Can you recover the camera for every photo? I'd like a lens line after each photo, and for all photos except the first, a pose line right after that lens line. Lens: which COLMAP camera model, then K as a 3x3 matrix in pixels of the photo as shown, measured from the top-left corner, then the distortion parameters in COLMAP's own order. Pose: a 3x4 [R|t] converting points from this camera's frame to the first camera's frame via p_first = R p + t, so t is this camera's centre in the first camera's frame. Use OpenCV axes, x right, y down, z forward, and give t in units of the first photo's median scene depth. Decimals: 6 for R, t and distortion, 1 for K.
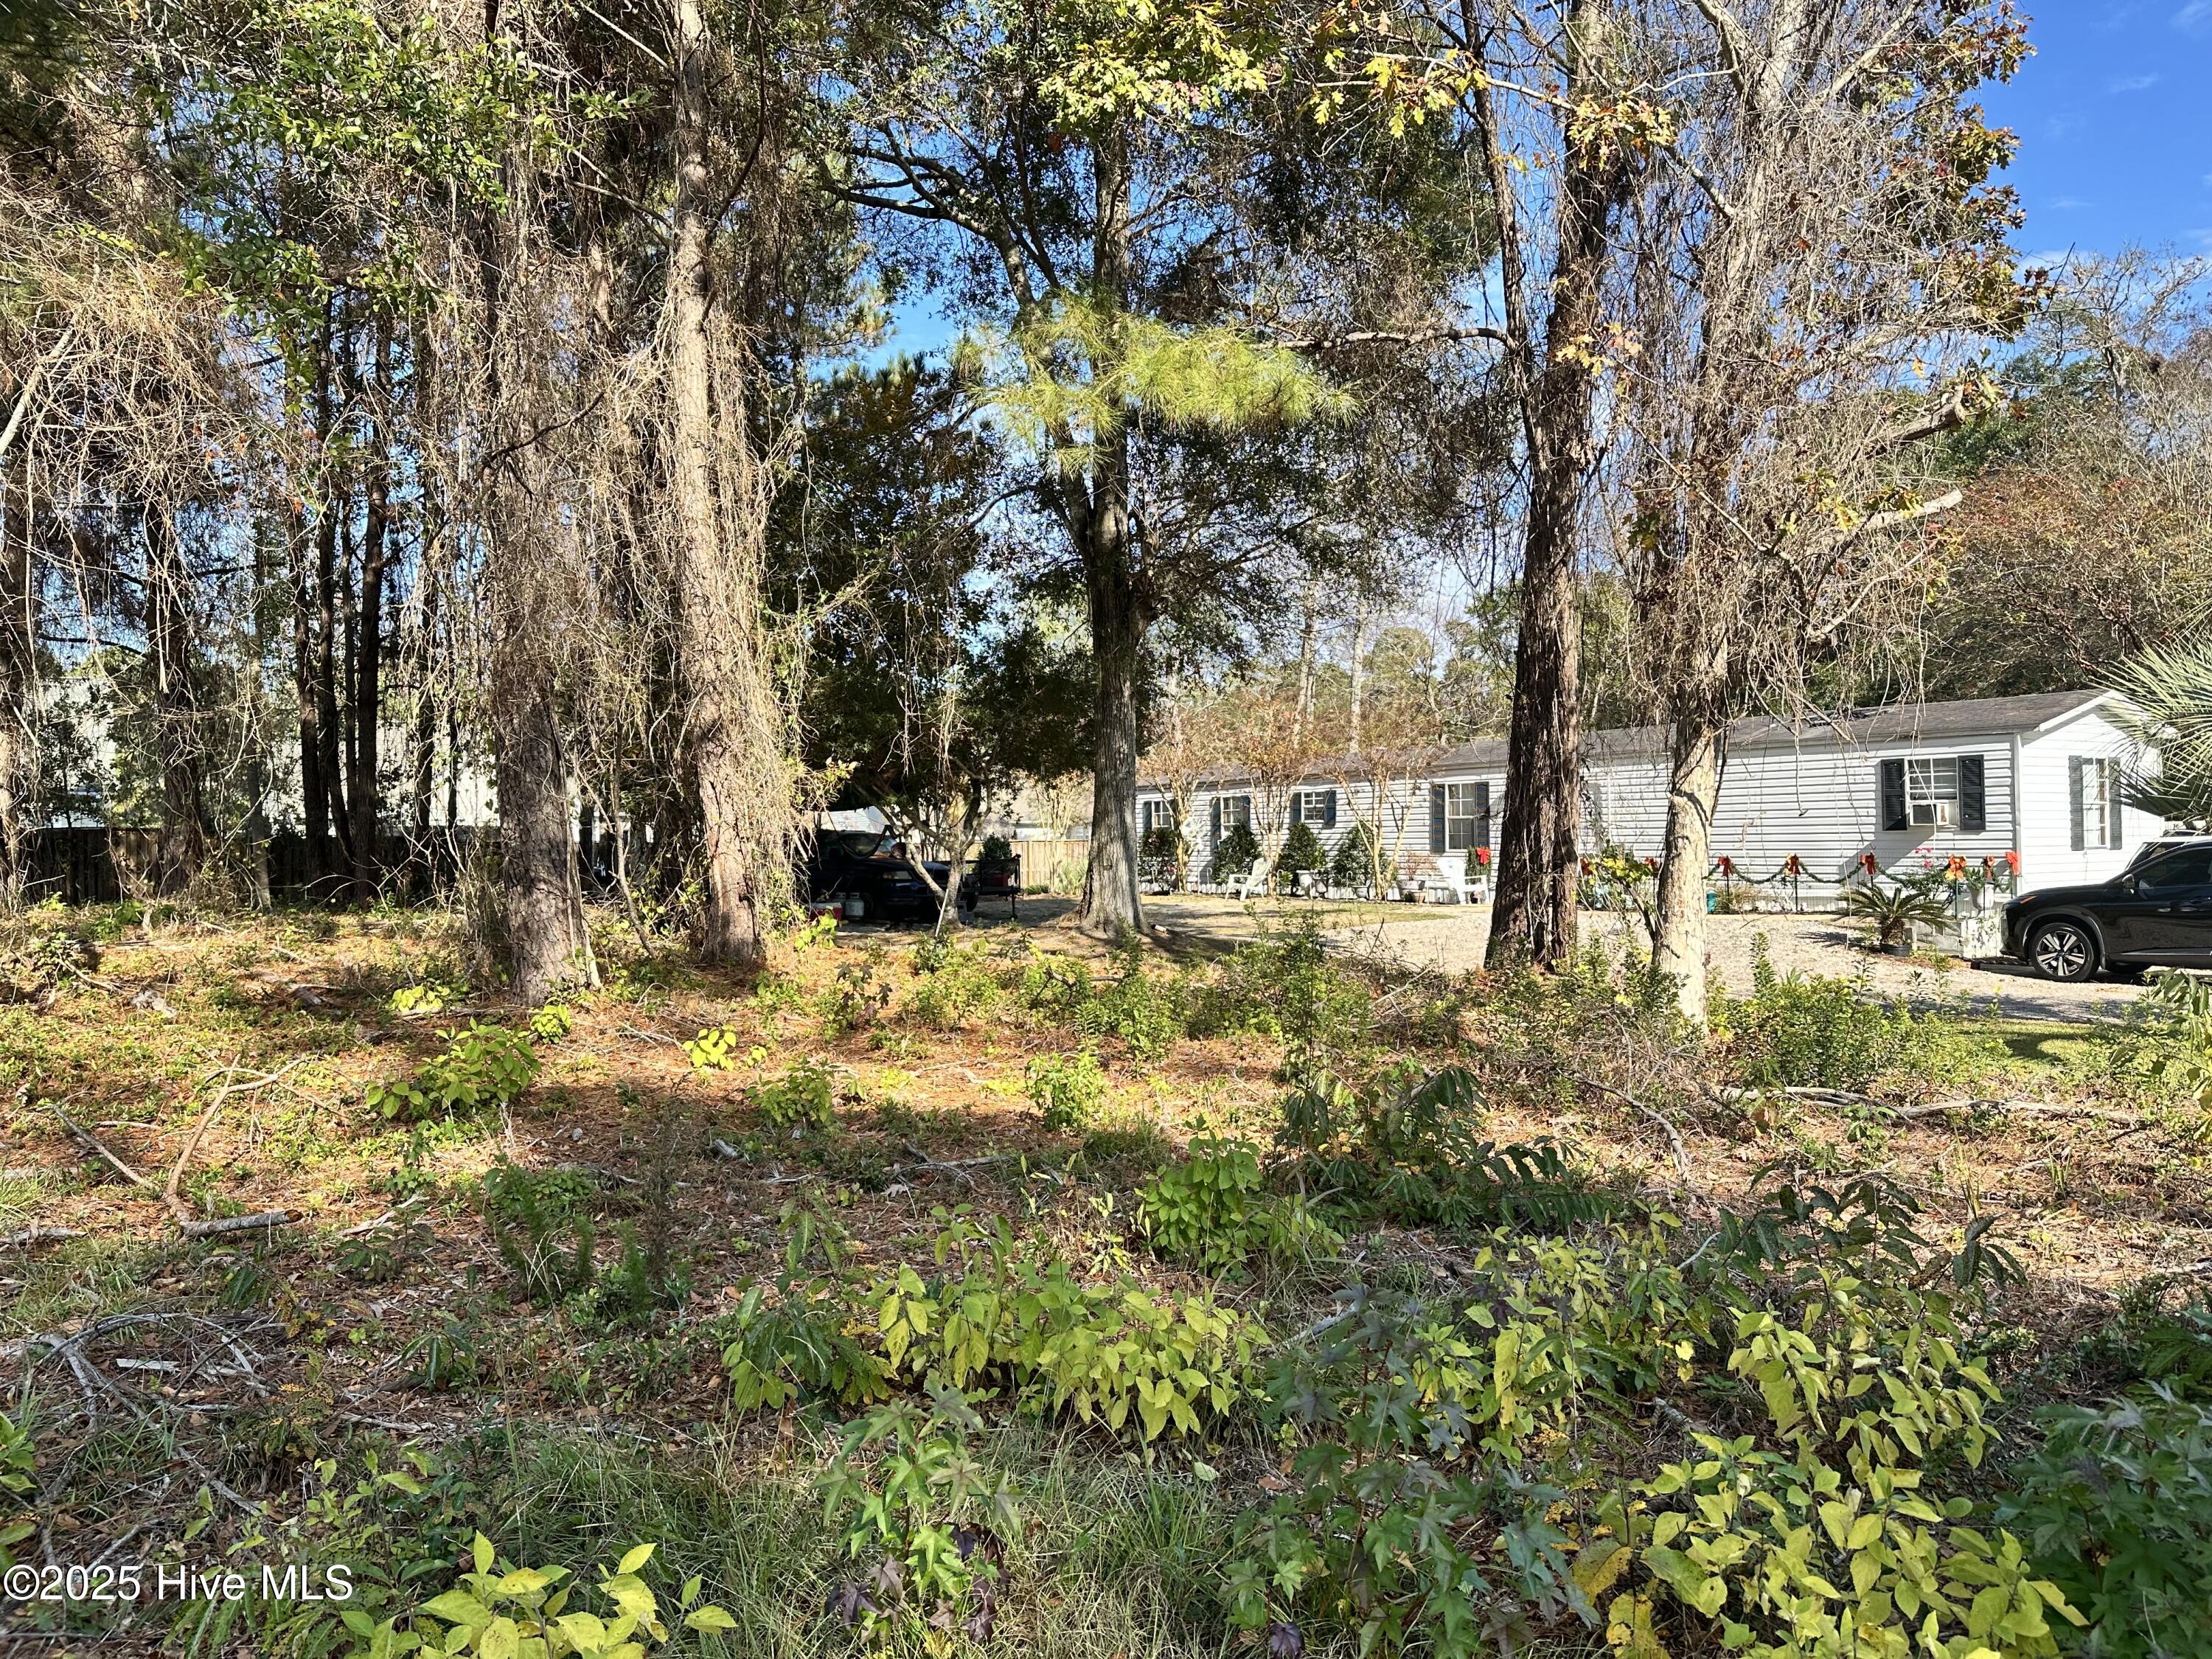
lens RADIAL K [[1528.3, 0, 1109.7], [0, 1528.3, 828.5], [0, 0, 1]] dist [0.062608, -0.075653]
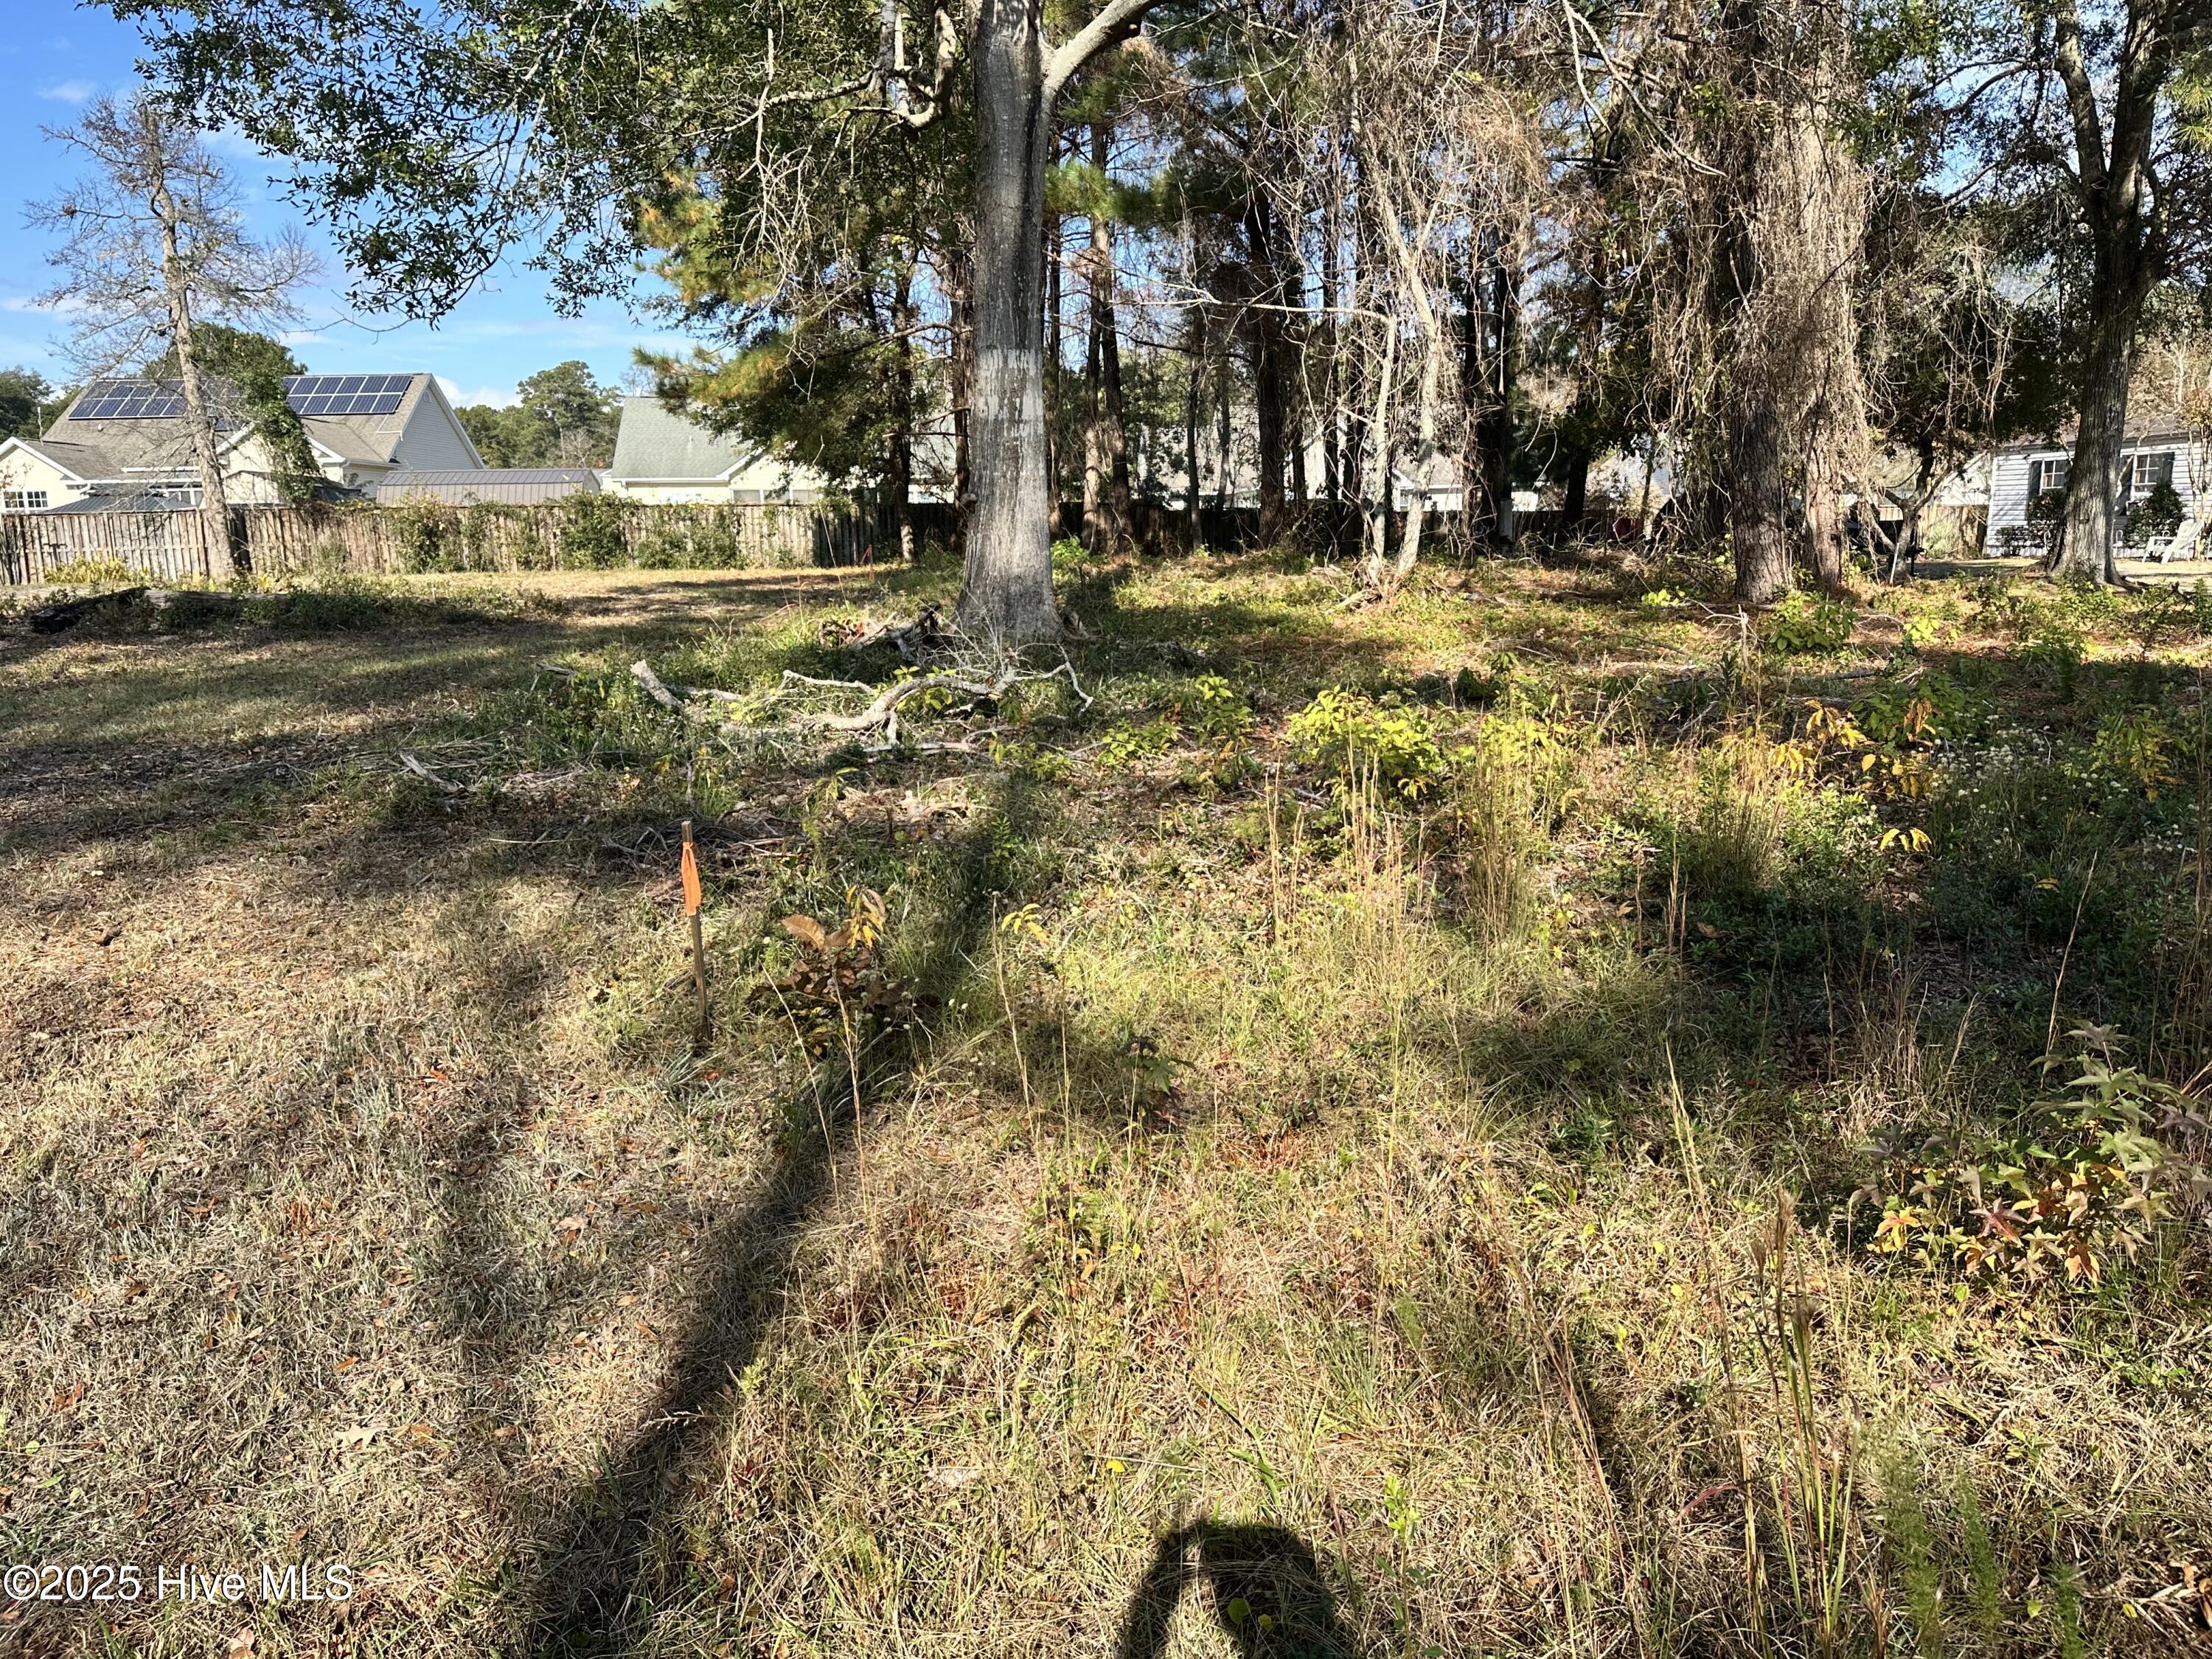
lens RADIAL K [[1528.3, 0, 1098.4], [0, 1528.3, 823.9], [0, 0, 1]] dist [0.062608, -0.075653]
pose [[0.899290, 0.082397, -0.429522, -0.227800], [0.007005, 0.979253, 0.202521, 0.013775], [0.437297, -0.185134, 0.880055, -0.494513]]
